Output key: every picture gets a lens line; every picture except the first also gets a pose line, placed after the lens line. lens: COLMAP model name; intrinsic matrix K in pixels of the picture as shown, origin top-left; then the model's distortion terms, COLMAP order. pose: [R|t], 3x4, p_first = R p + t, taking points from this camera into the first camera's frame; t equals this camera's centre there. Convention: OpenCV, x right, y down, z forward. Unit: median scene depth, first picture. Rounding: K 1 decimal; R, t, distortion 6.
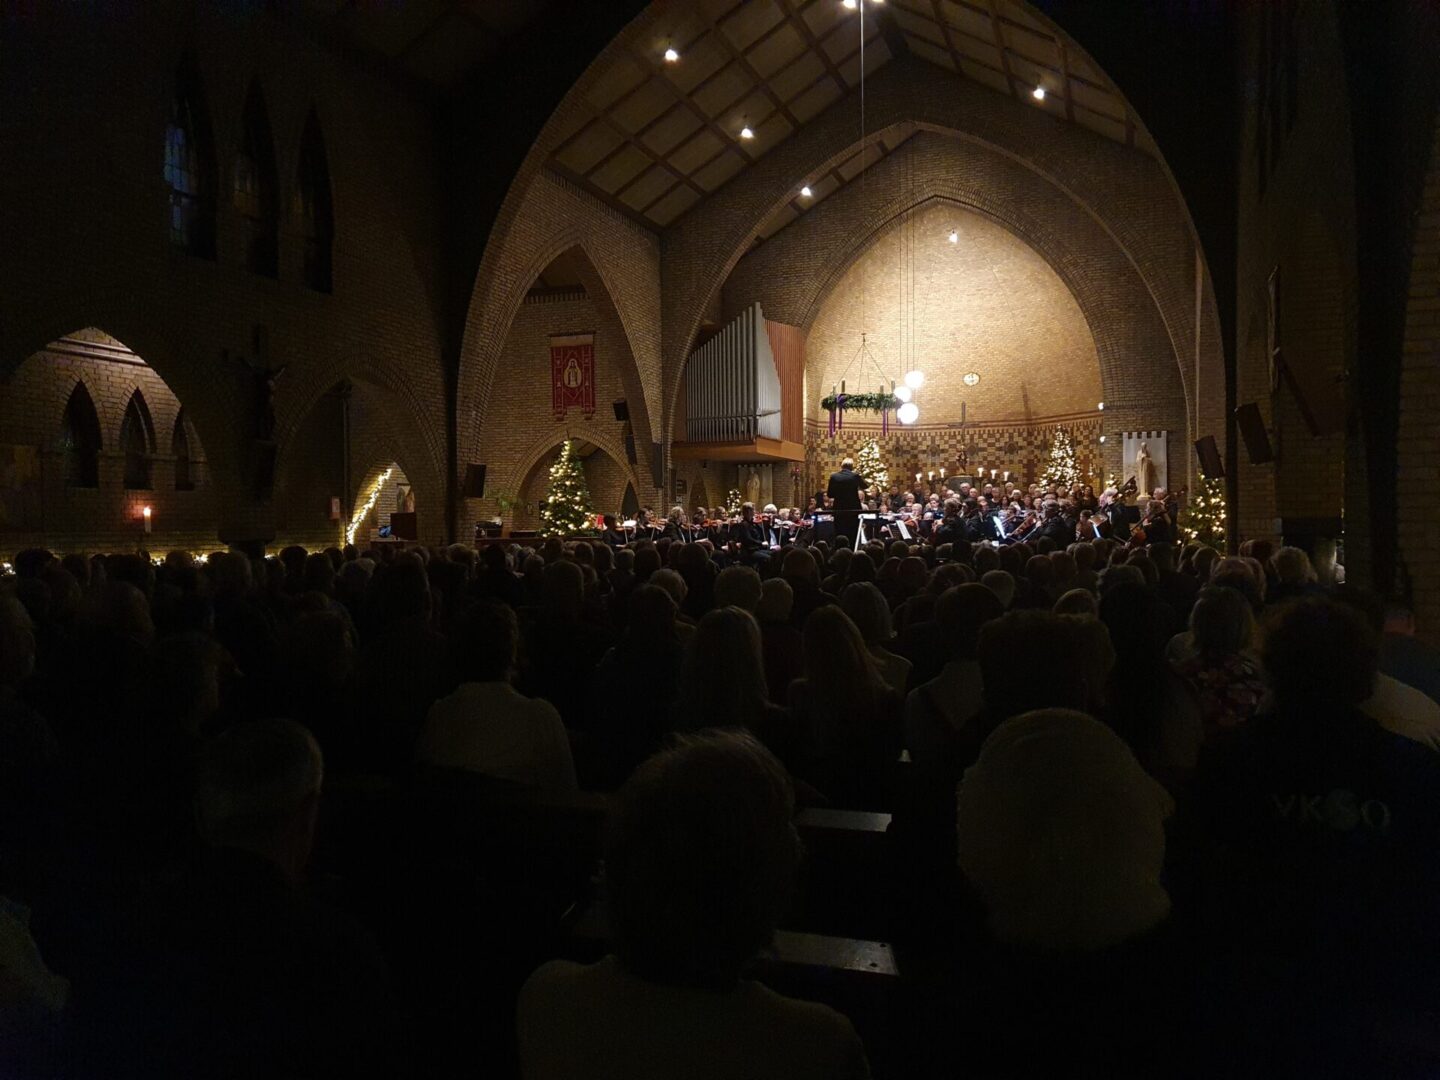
lens RADIAL K [[1140.9, 0, 662.3], [0, 1140.9, 559.3], [0, 0, 1]] dist [0.008753, 0.020814]
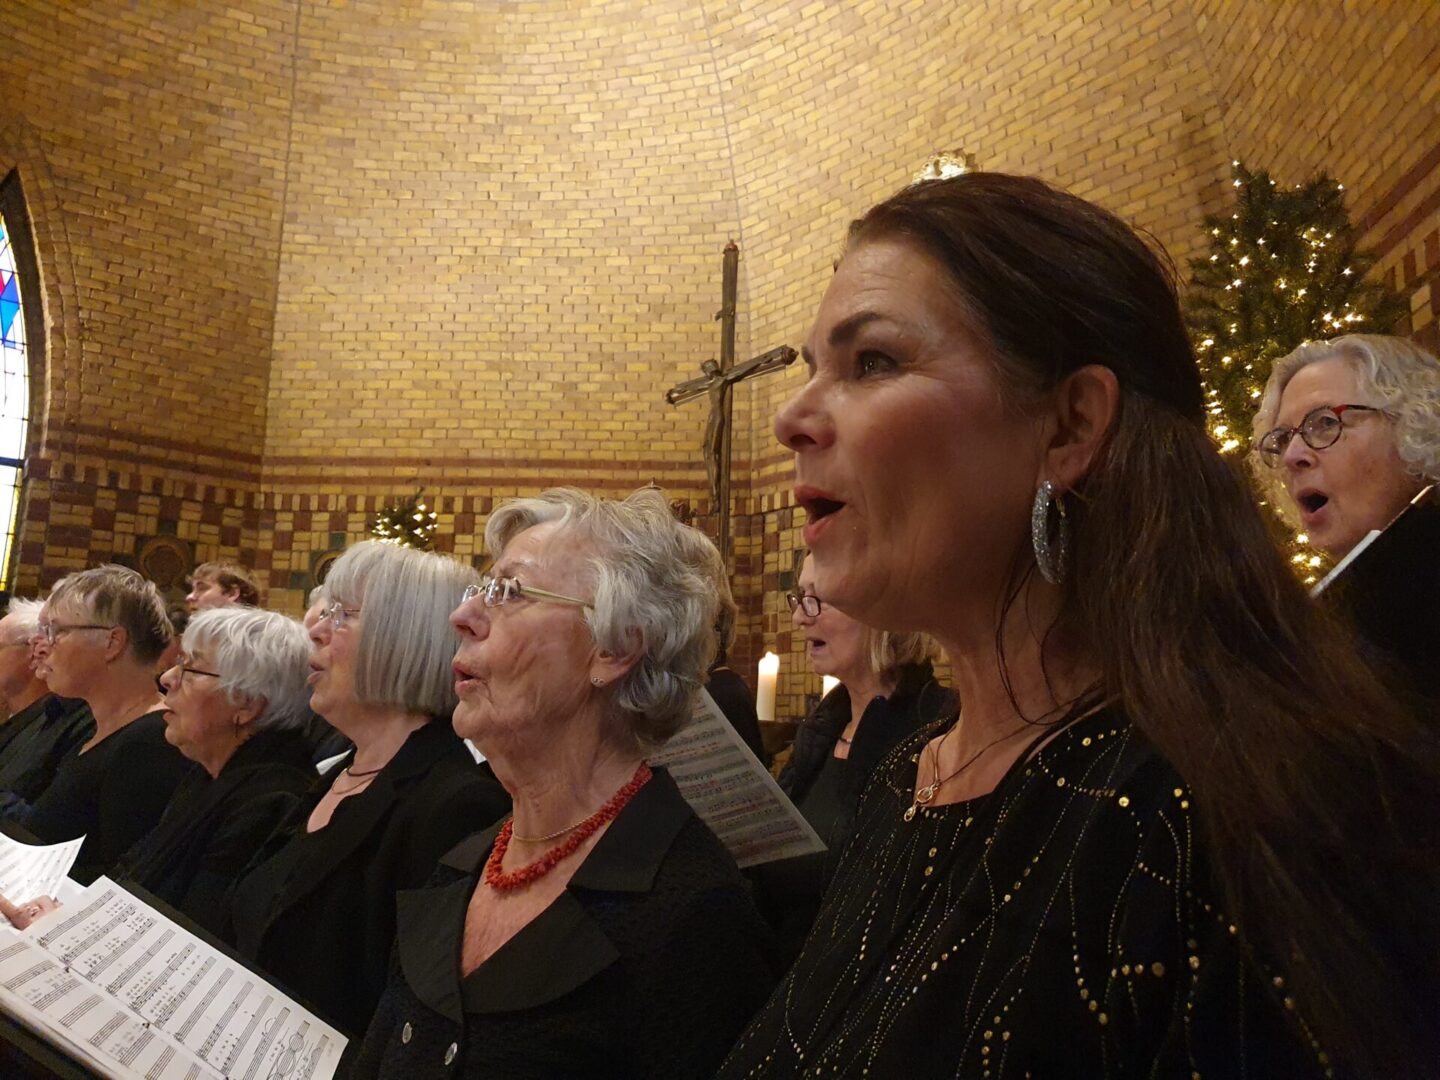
lens RADIAL K [[1150.4, 0, 720.0], [0, 1150.4, 540.0], [0, 0, 1]] dist [0.003156, 0.023446]
pose [[0.891465, -0.052388, -0.450052, 0.411379], [-0.042111, 0.979414, -0.197422, -0.077489], [0.451129, 0.194947, 0.870907, 1.057499]]
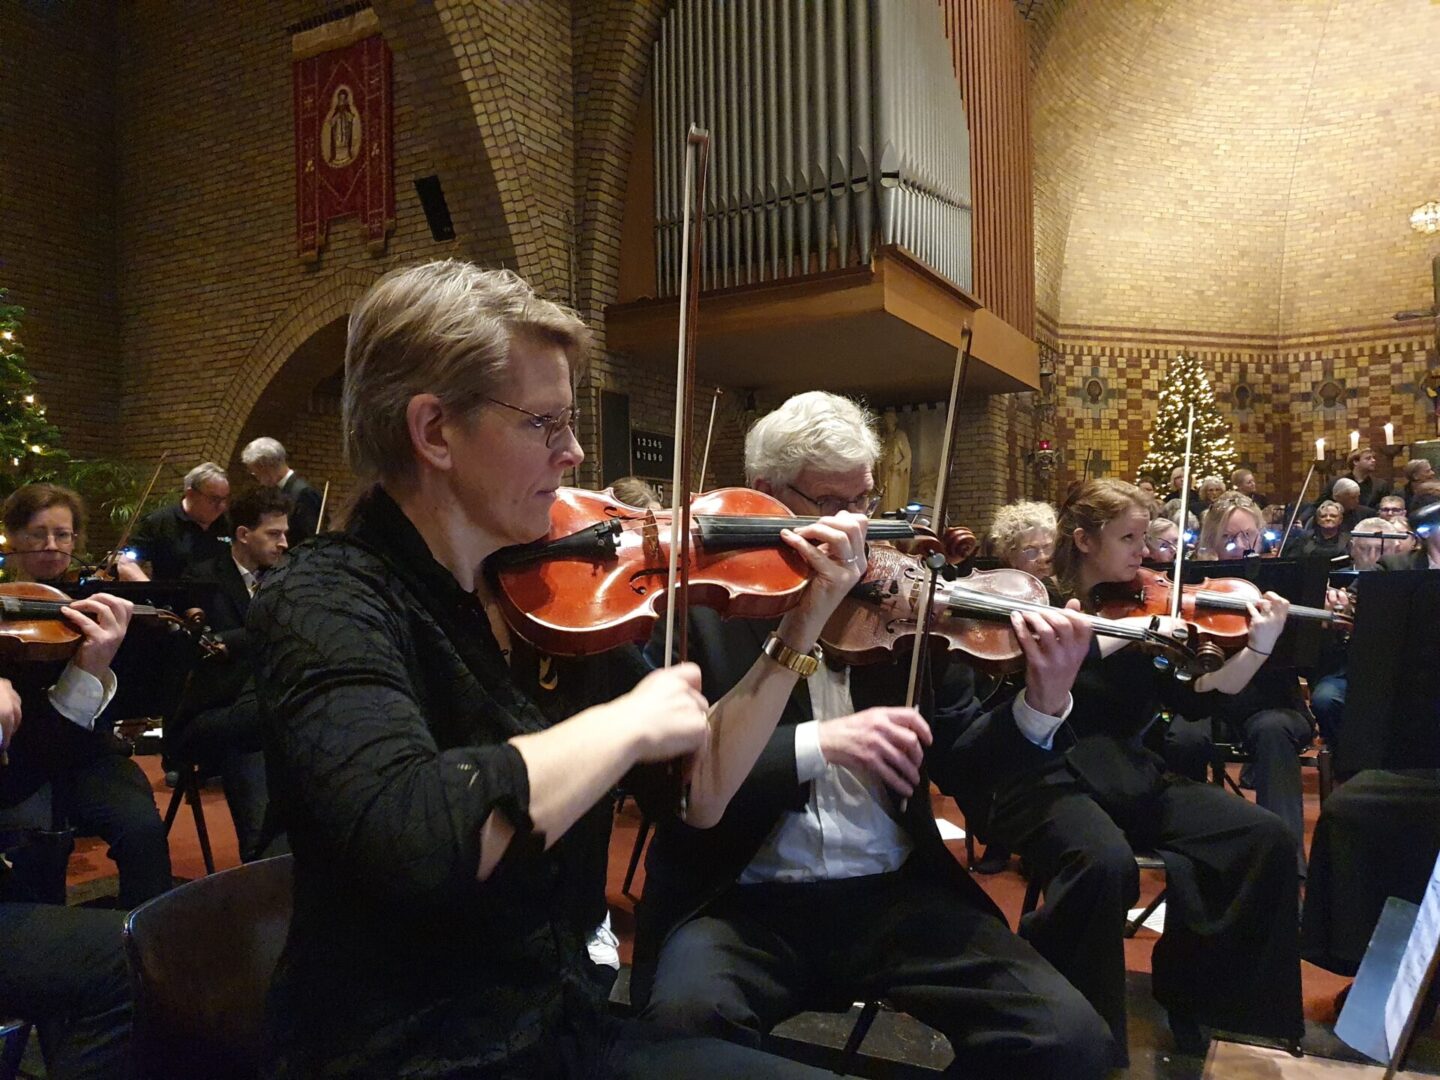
lens RADIAL K [[1150.4, 0, 720.0], [0, 1150.4, 540.0], [0, 0, 1]] dist [0.003156, 0.023446]
pose [[0.993926, -0.007728, -0.109777, 0.071918], [0.002583, 0.998895, -0.046937, -0.025434], [0.110018, 0.046369, 0.992847, 0.707055]]
